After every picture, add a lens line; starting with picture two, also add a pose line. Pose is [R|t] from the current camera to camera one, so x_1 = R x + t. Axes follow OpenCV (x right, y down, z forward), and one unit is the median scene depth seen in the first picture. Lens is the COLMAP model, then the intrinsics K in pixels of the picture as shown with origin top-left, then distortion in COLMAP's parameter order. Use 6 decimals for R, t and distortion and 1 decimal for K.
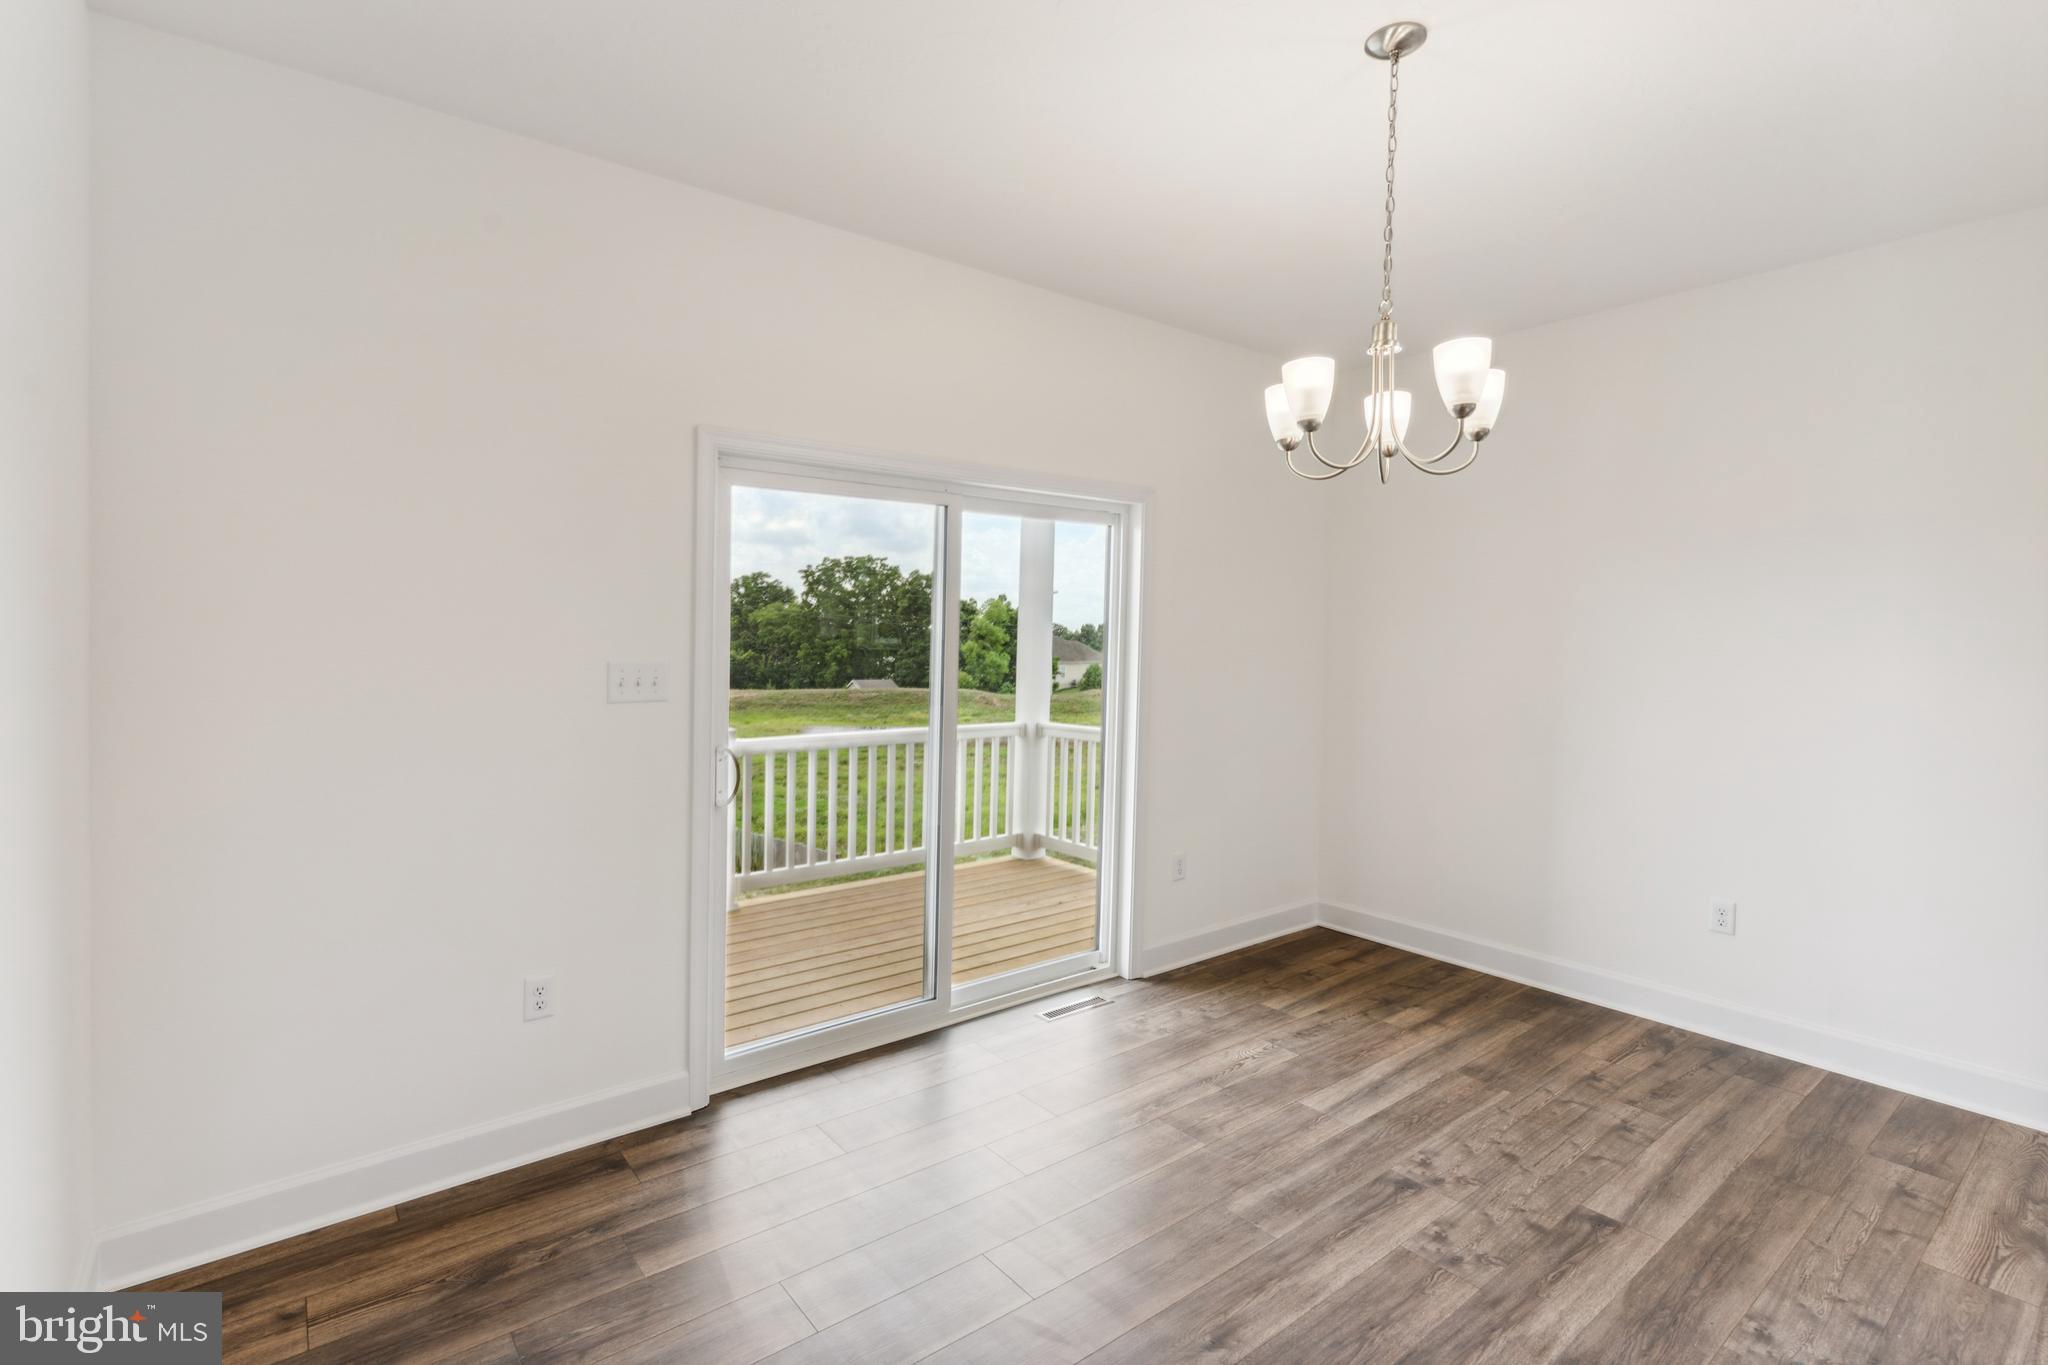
lens RADIAL K [[953.1, 0, 1016.5], [0, 953.1, 592.2], [0, 0, 1]] dist [0.003501, 0.000961]
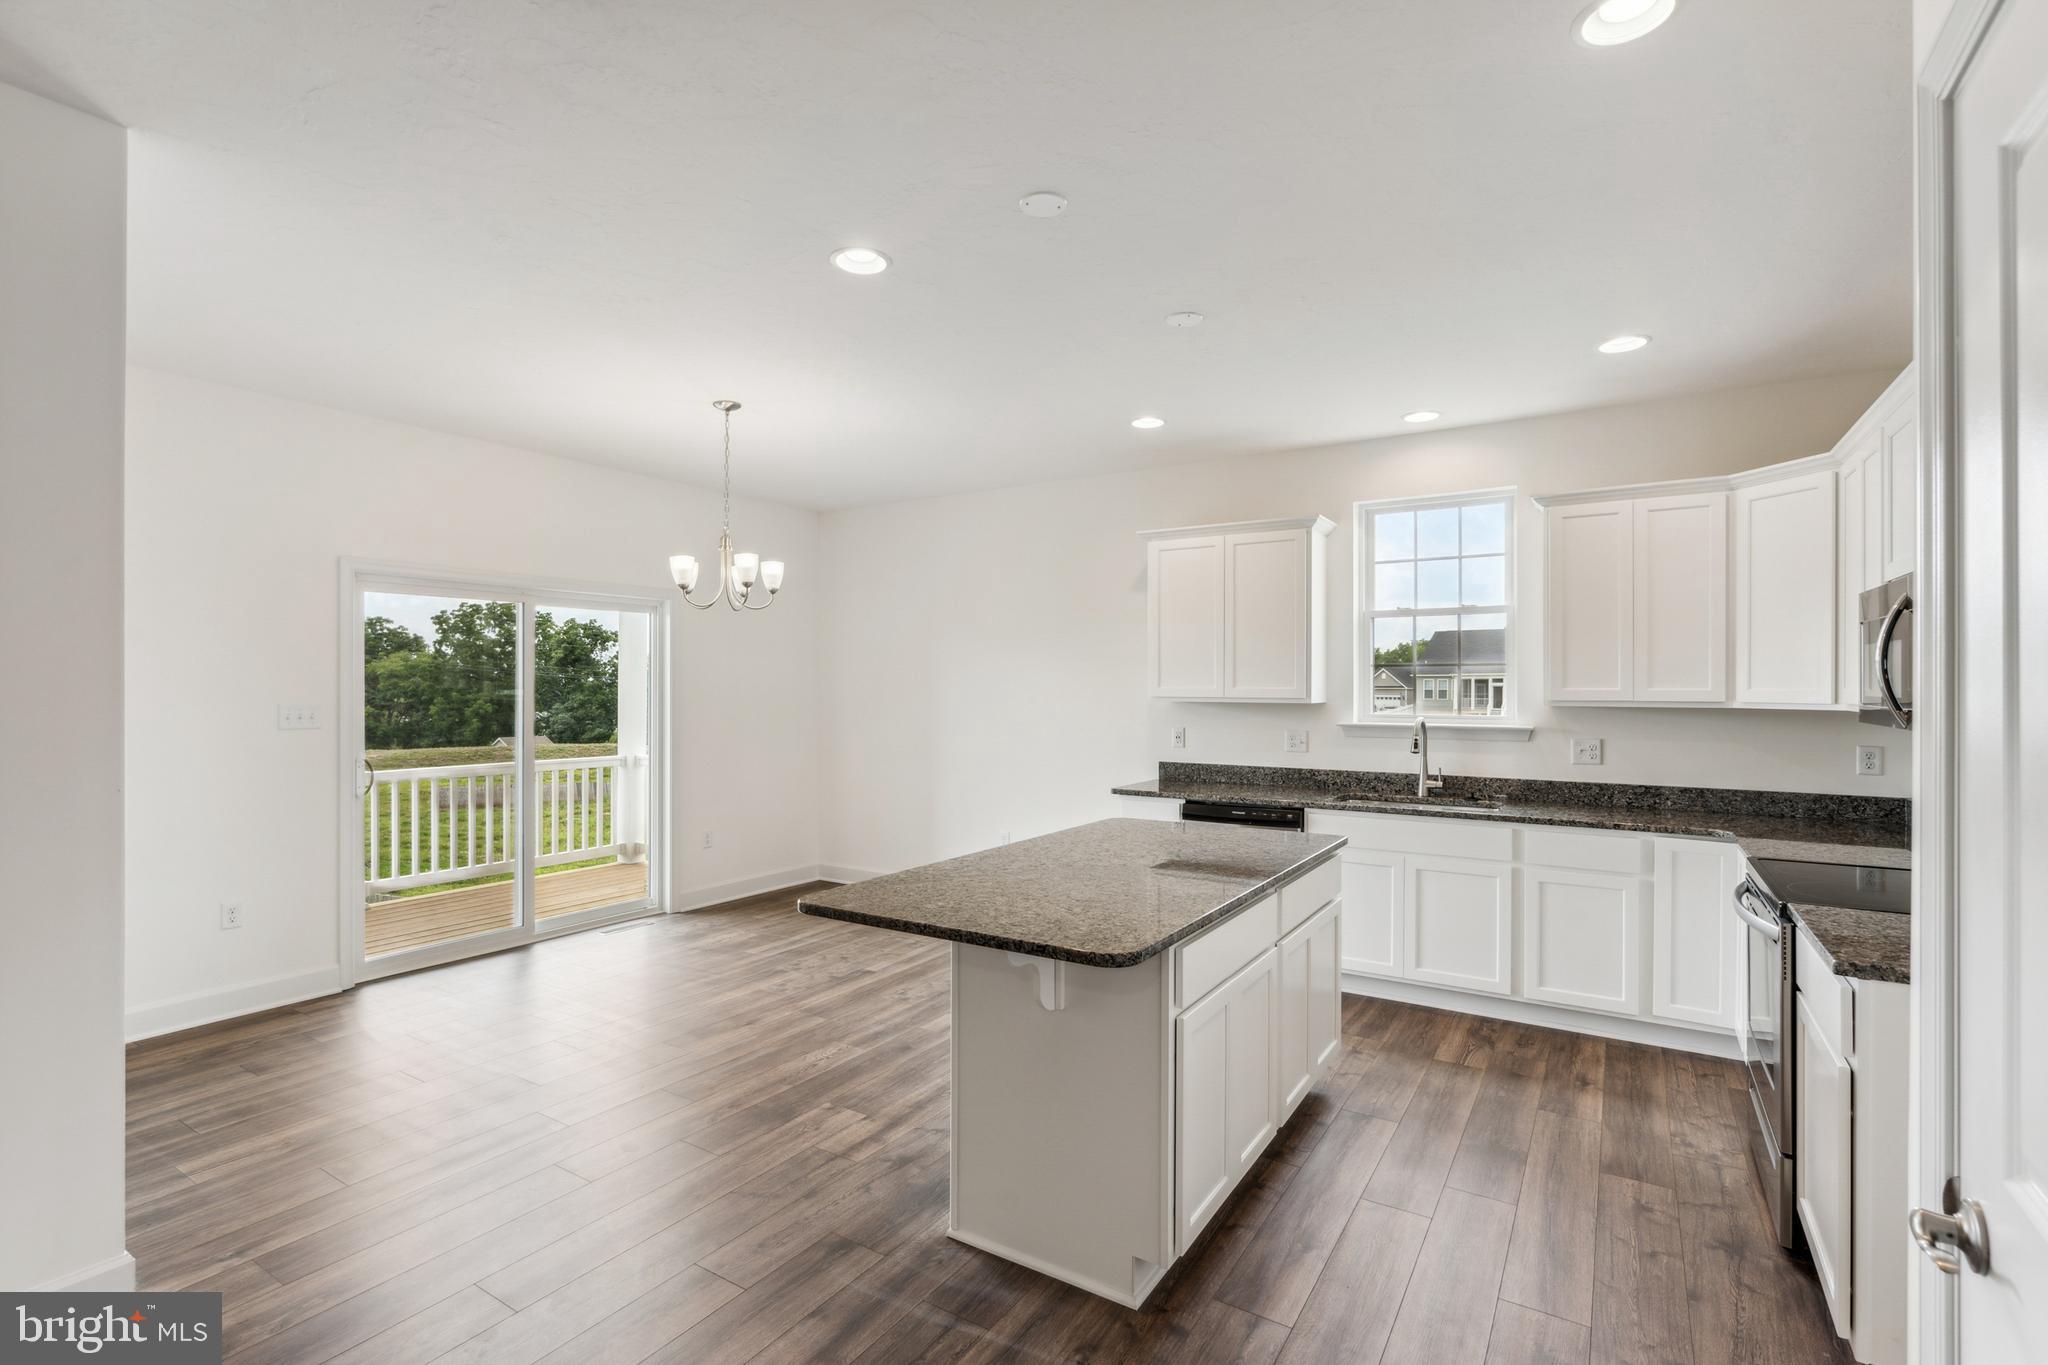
lens RADIAL K [[944.0, 0, 1012.8], [0, 944.0, 691.1], [0, 0, 1]] dist [-0.003669, 0.000013]
pose [[0.946520, -0.005397, 0.322601, 0.188796], [-0.010545, 0.998809, 0.047648, -0.031668], [-0.322474, -0.048502, 0.945335, -0.720152]]
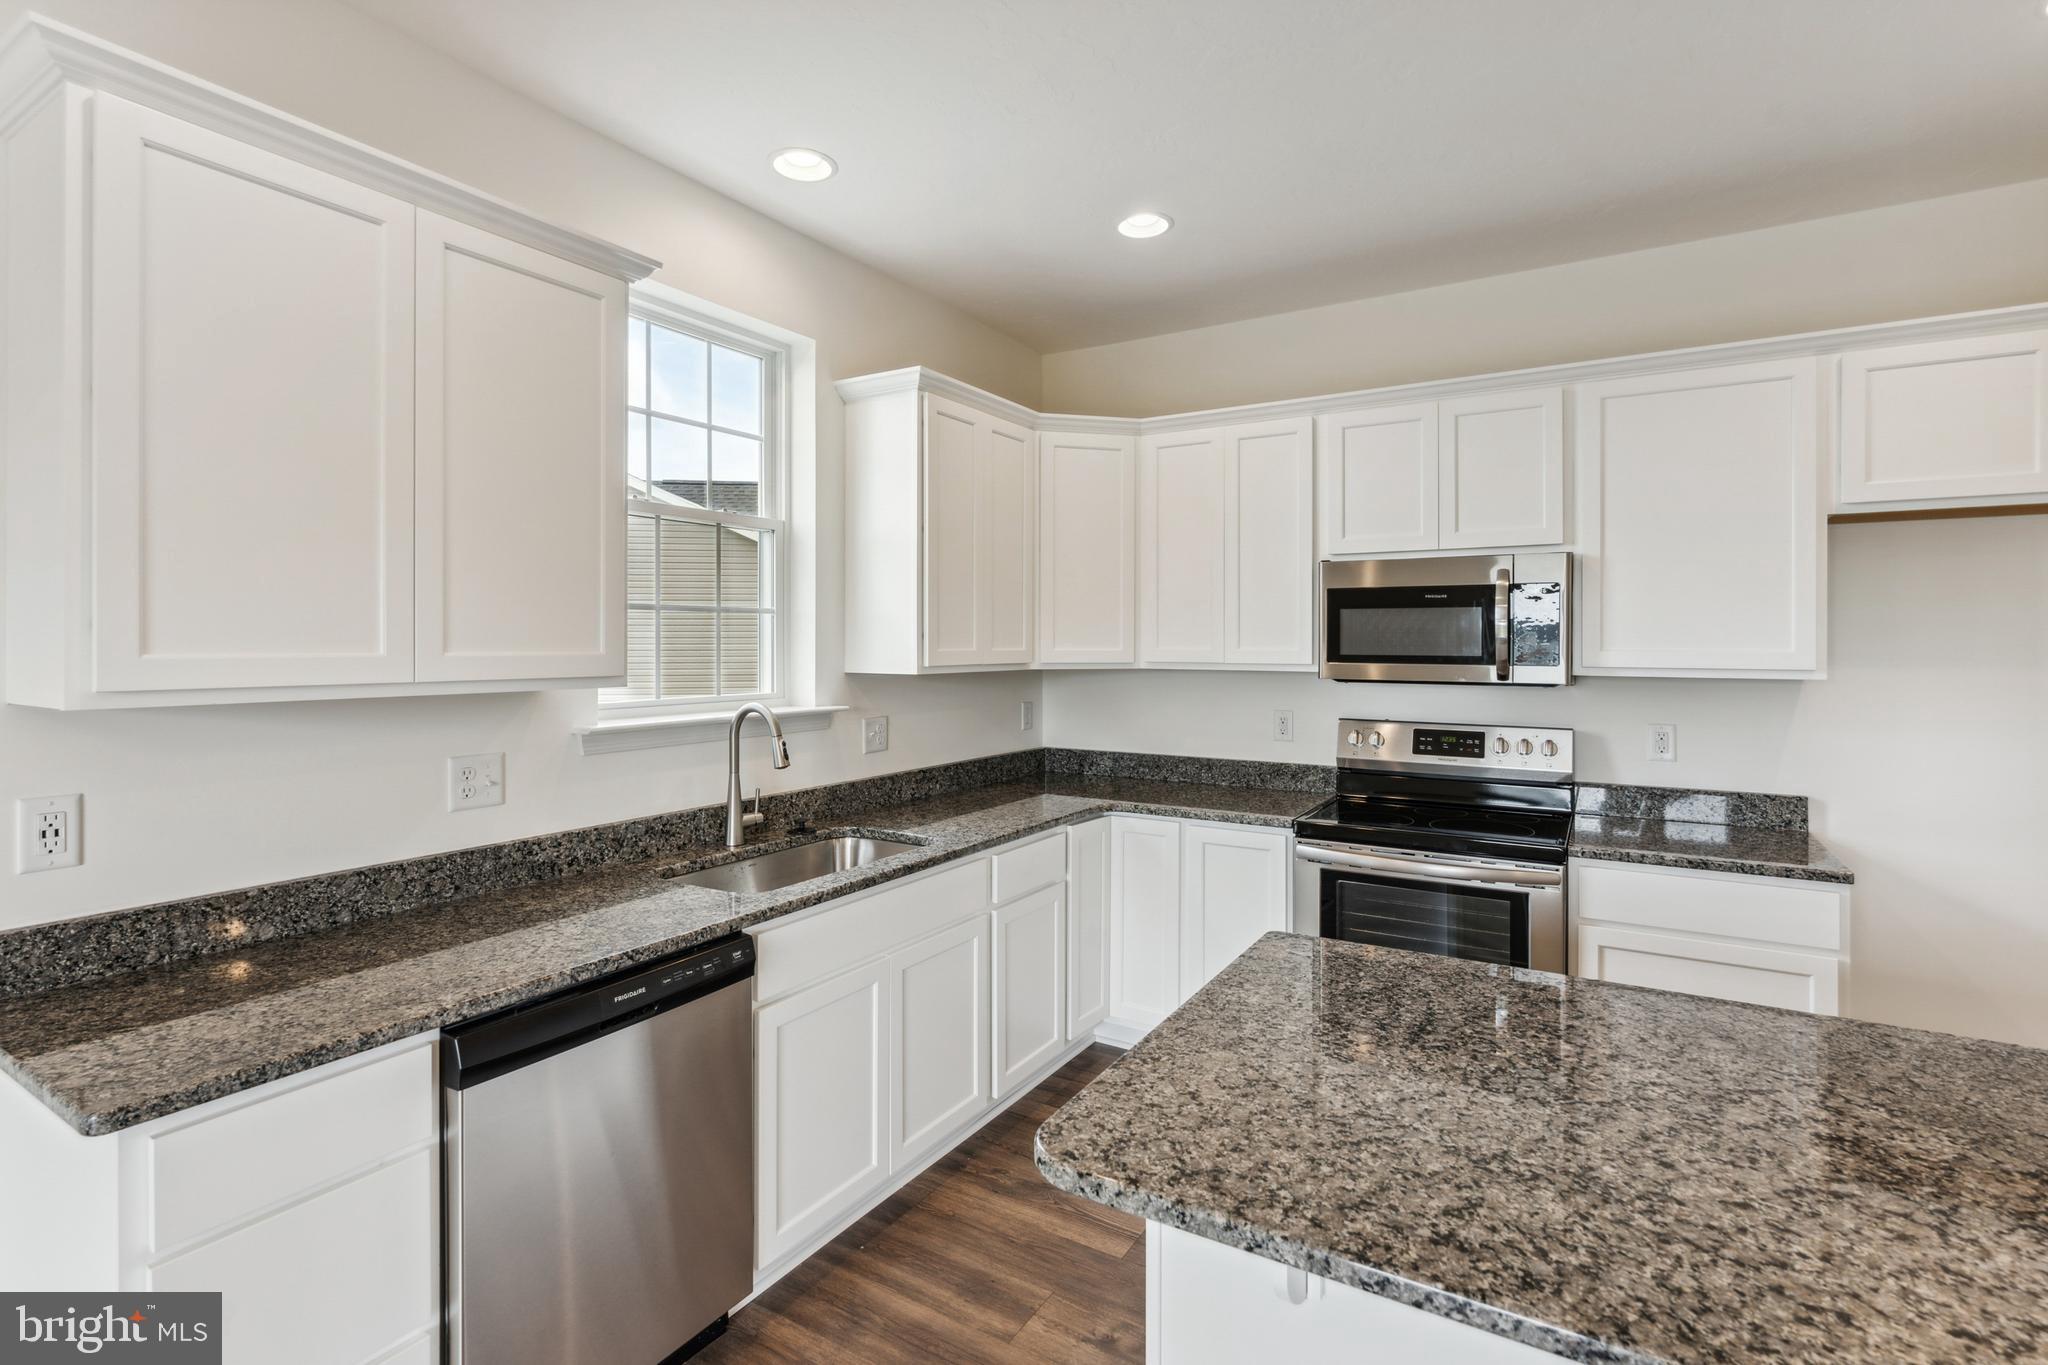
lens RADIAL K [[963.1, 0, 1024.1], [0, 963.1, 643.5], [0, 0, 1]] dist [-0.000236, 0.001318]
pose [[-0.346599, -0.007251, 0.937985, 0.397593], [-0.044587, 0.998967, -0.008753, 0.017274], [-0.936953, -0.044855, -0.346565, 0.506779]]
